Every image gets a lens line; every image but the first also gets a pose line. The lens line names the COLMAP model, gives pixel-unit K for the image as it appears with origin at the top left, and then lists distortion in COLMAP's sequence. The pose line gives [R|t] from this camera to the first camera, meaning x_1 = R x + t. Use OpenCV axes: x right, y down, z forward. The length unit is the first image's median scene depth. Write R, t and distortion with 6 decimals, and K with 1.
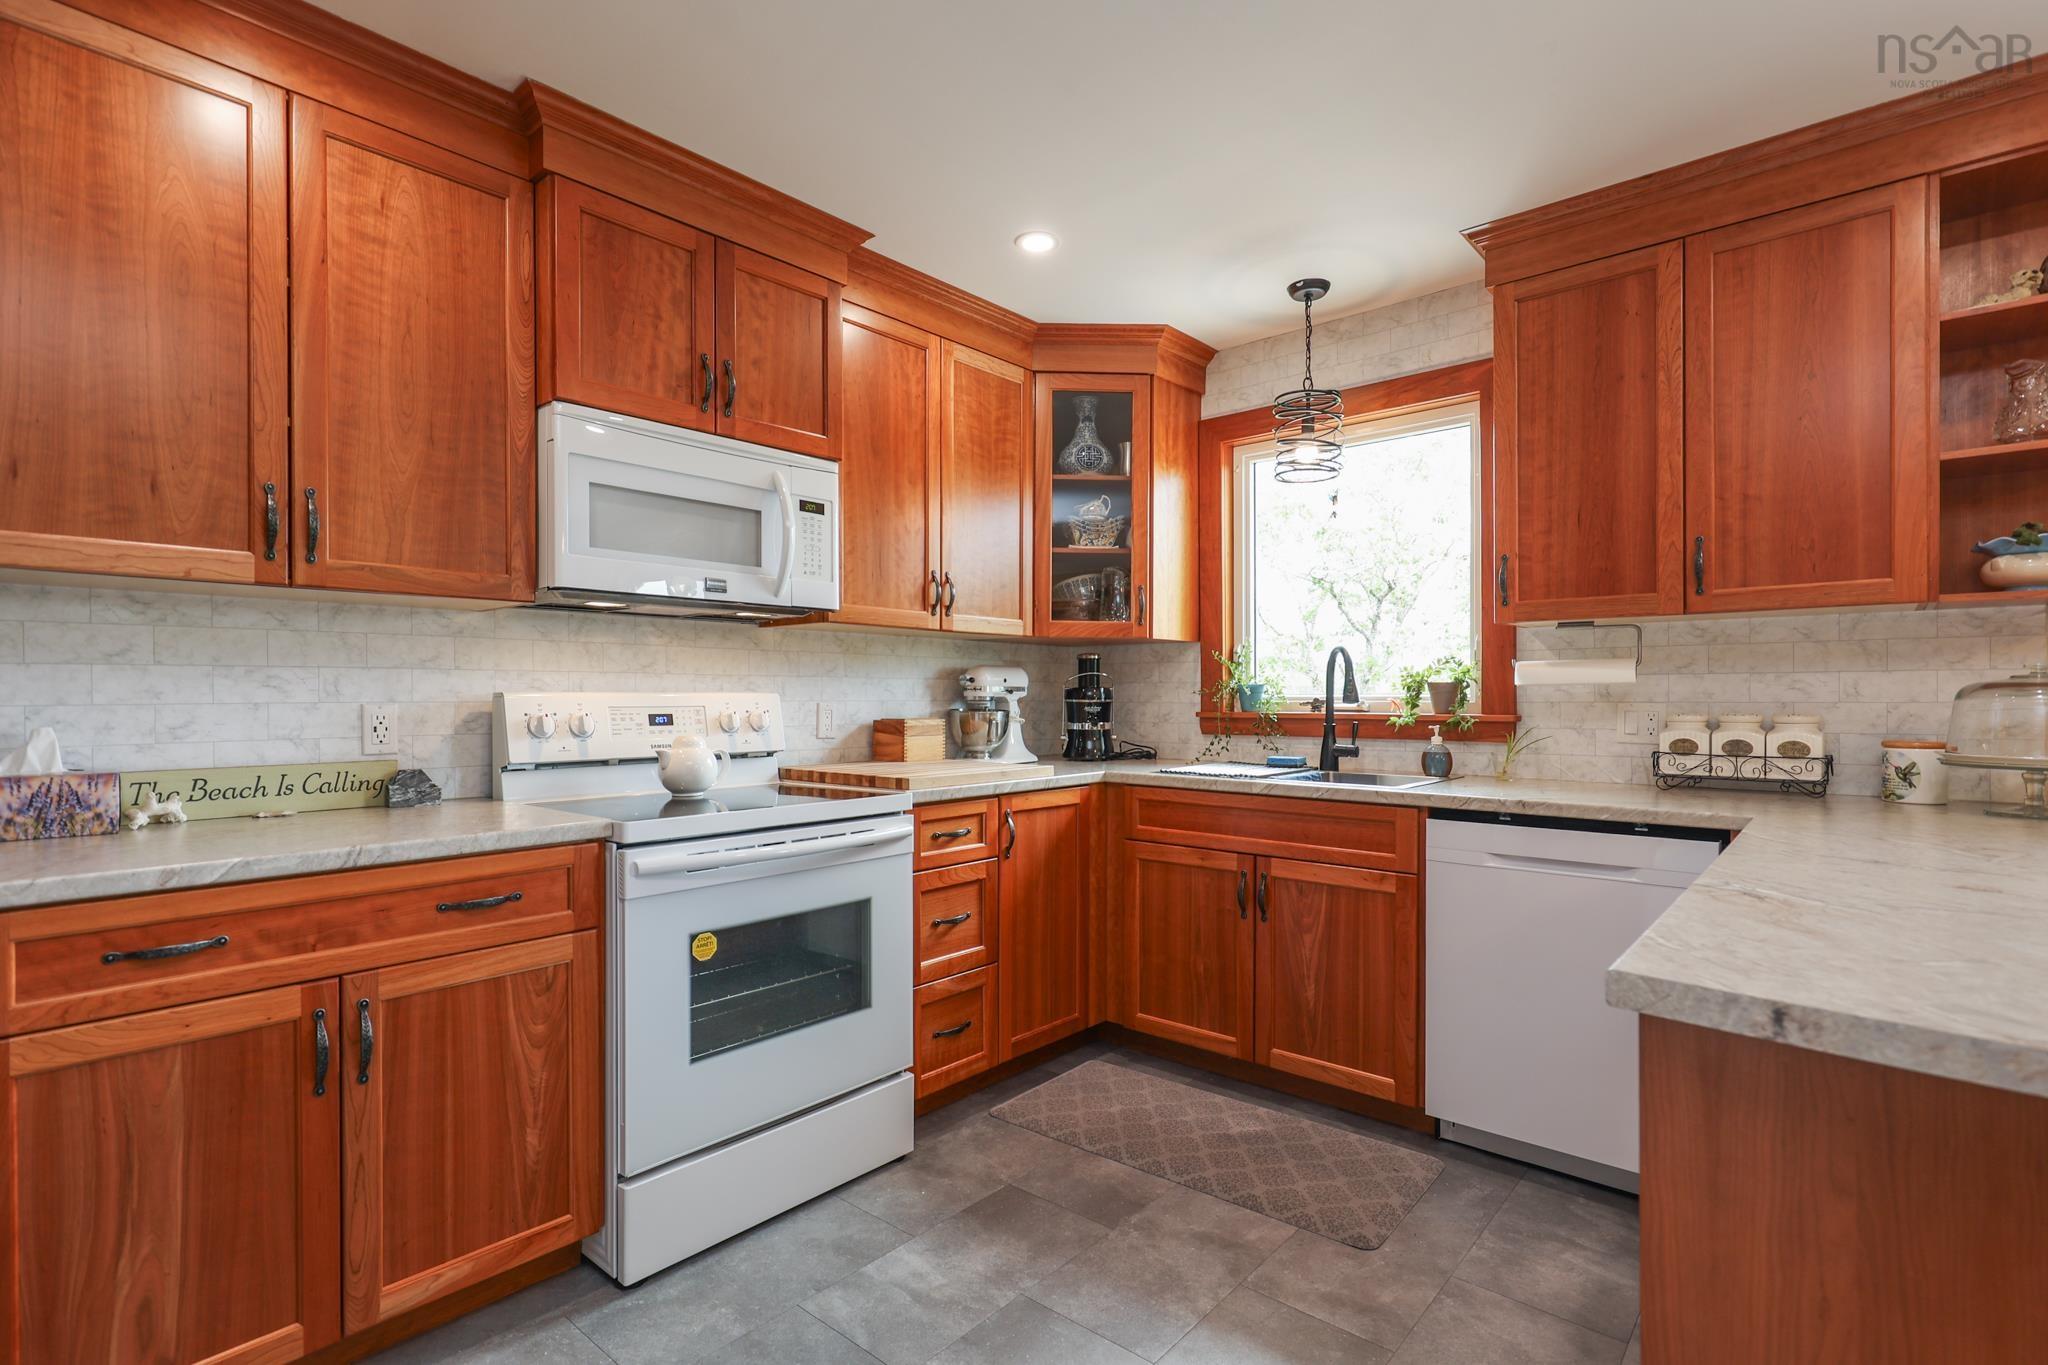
lens RADIAL K [[971.7, 0, 1028.9], [0, 971.7, 703.4], [0, 0, 1]] dist [0.001672, 0.000500]
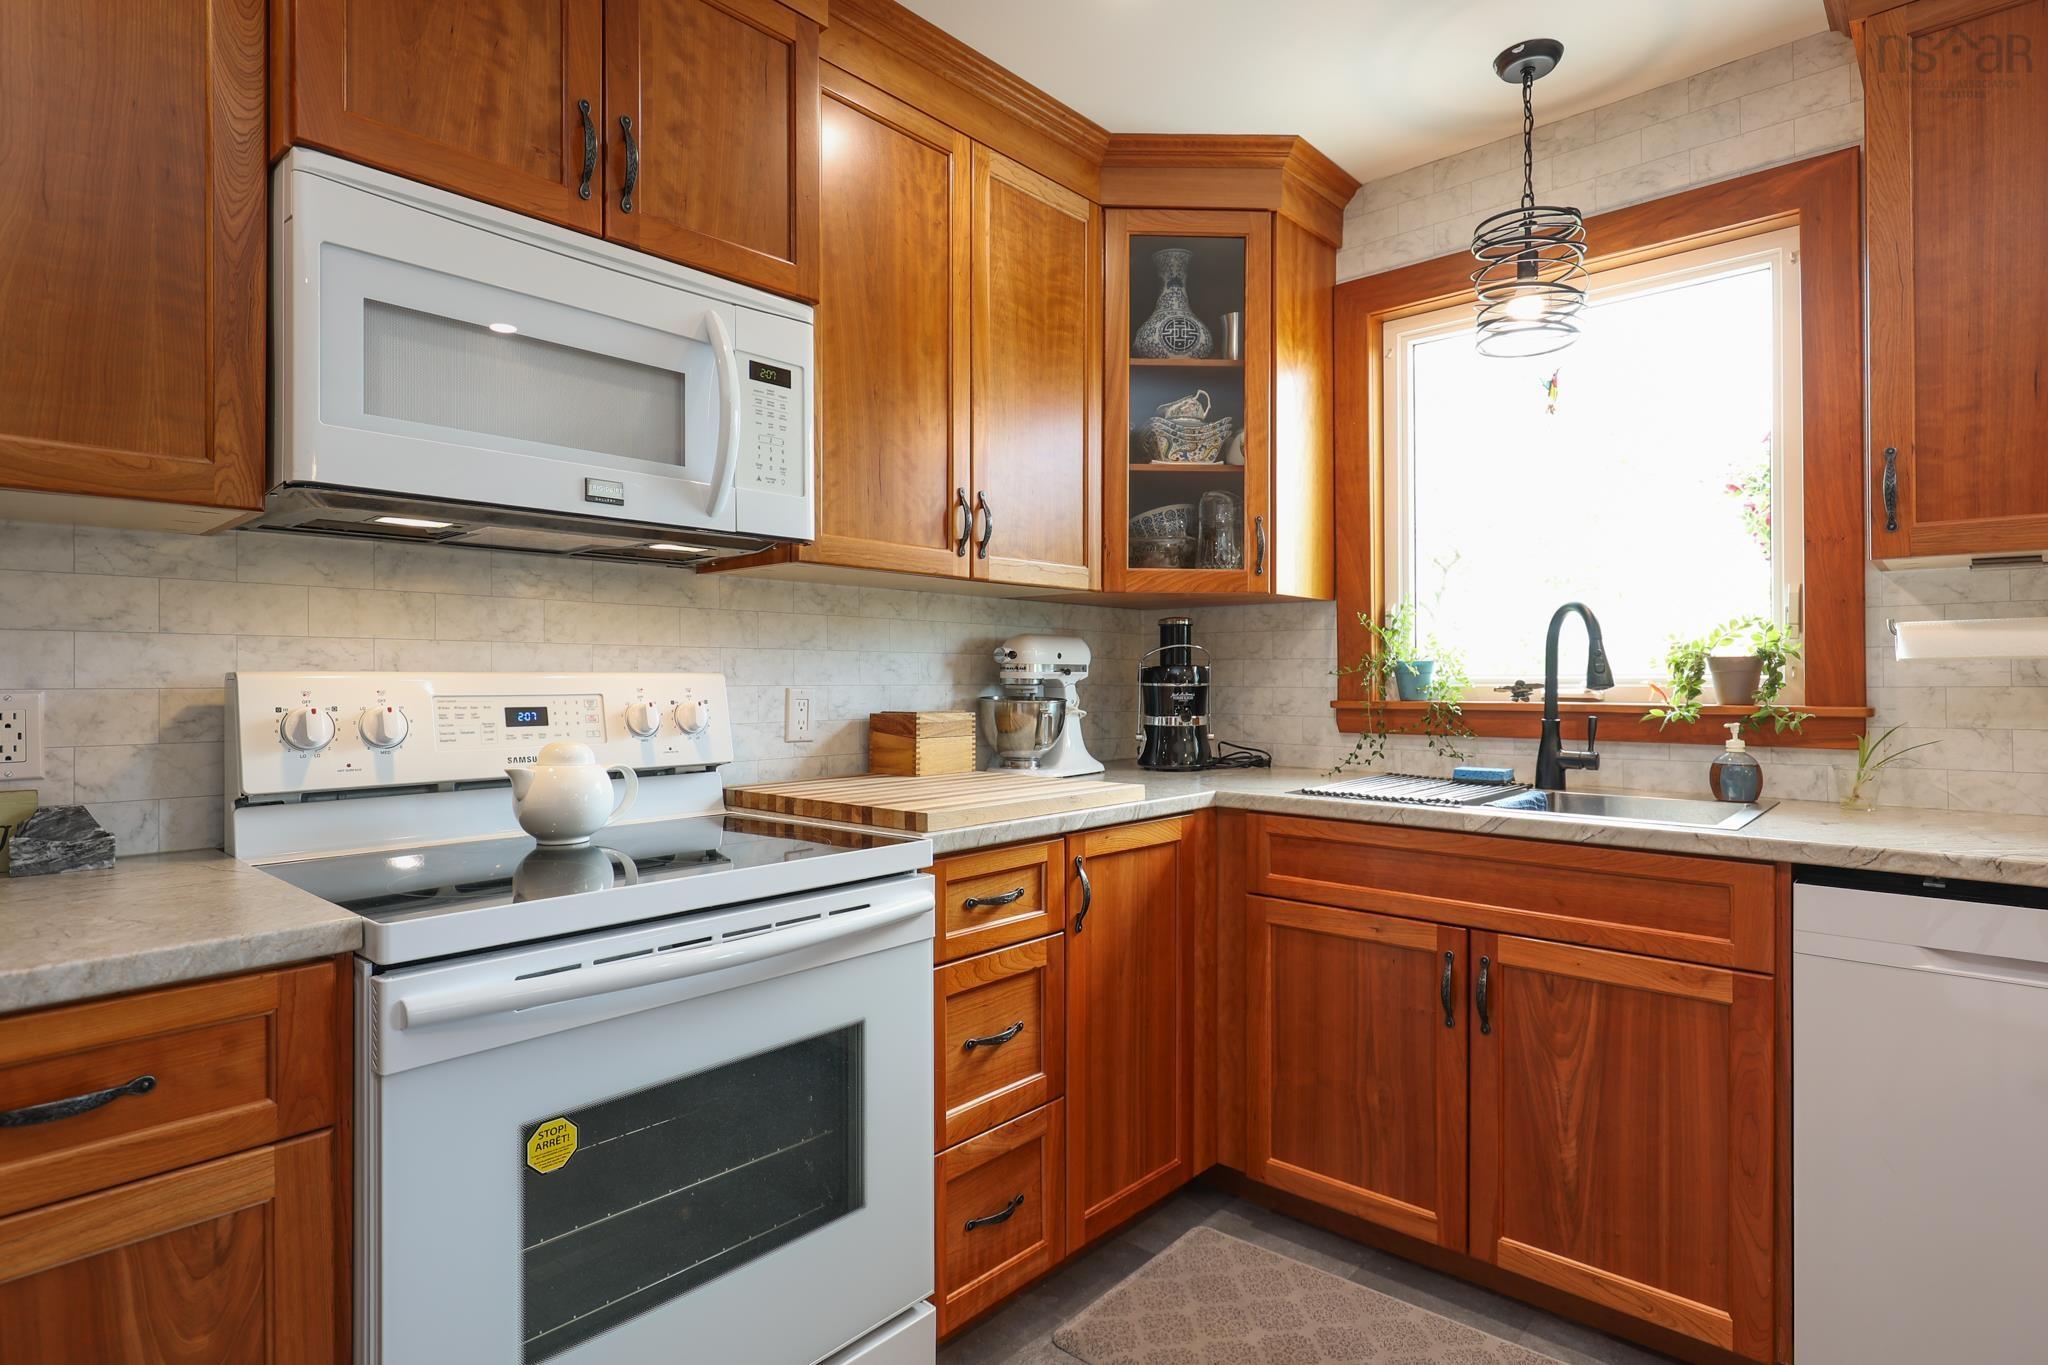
lens RADIAL K [[1059.0, 0, 1024.0], [0, 1059.0, 682.5], [0, 0, 1]] dist [-0.000806, -0.000179]
pose [[0.999839, -0.000726, -0.017929, -0.047155], [0.000659, 0.999993, -0.003749, -0.002054], [0.017932, 0.003736, 0.999832, 0.314181]]
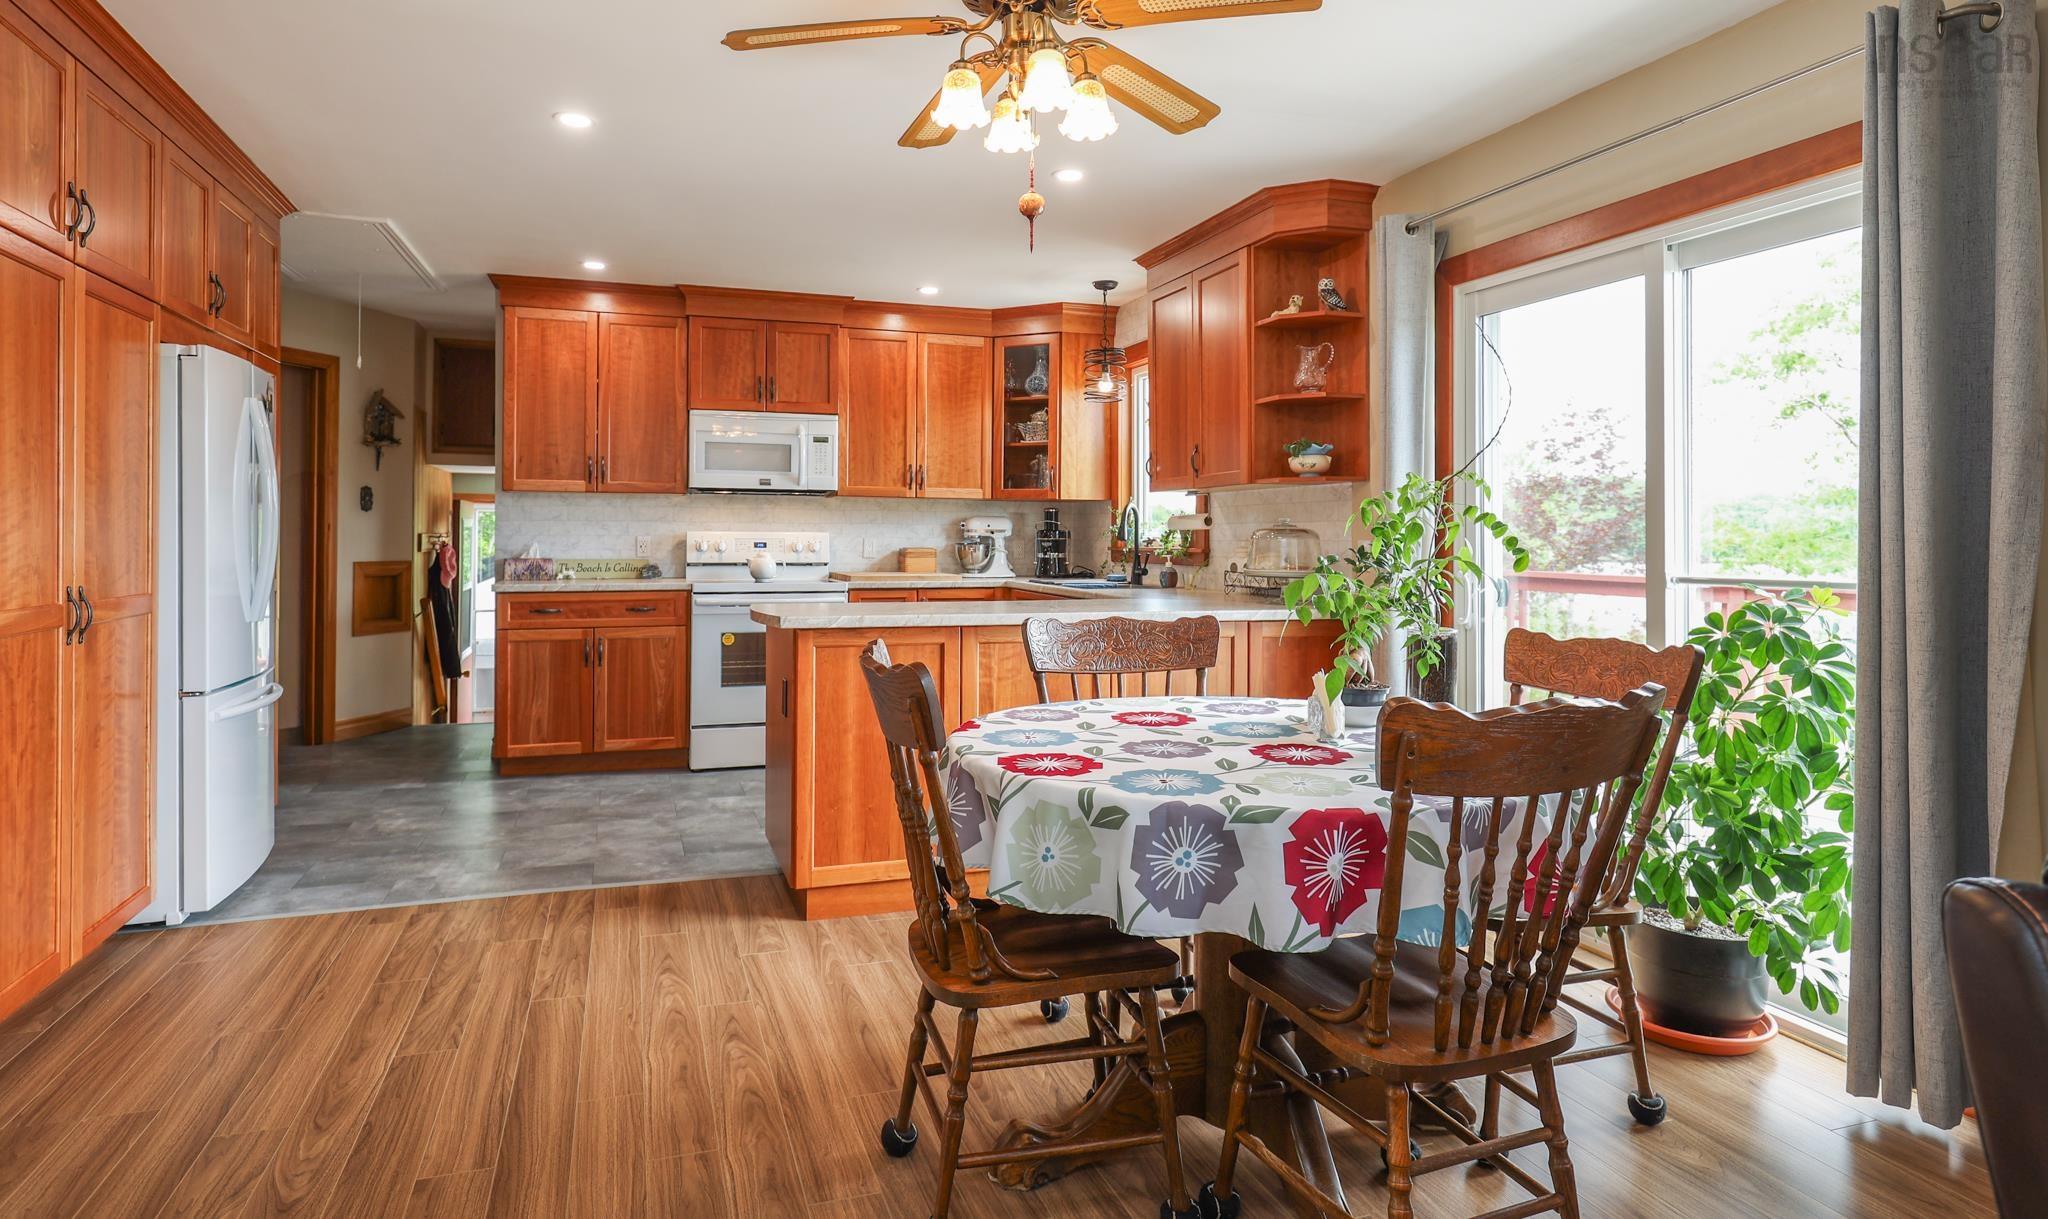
lens RADIAL K [[1115.3, 0, 1021.0], [0, 1115.3, 537.1], [0, 0, 1]] dist [-0.000476, -0.000064]
pose [[0.872718, 0.006239, -0.488185, 1.208352], [-0.010768, 0.999921, -0.006470, 0.008690], [0.488107, 0.010903, 0.872716, -0.768628]]
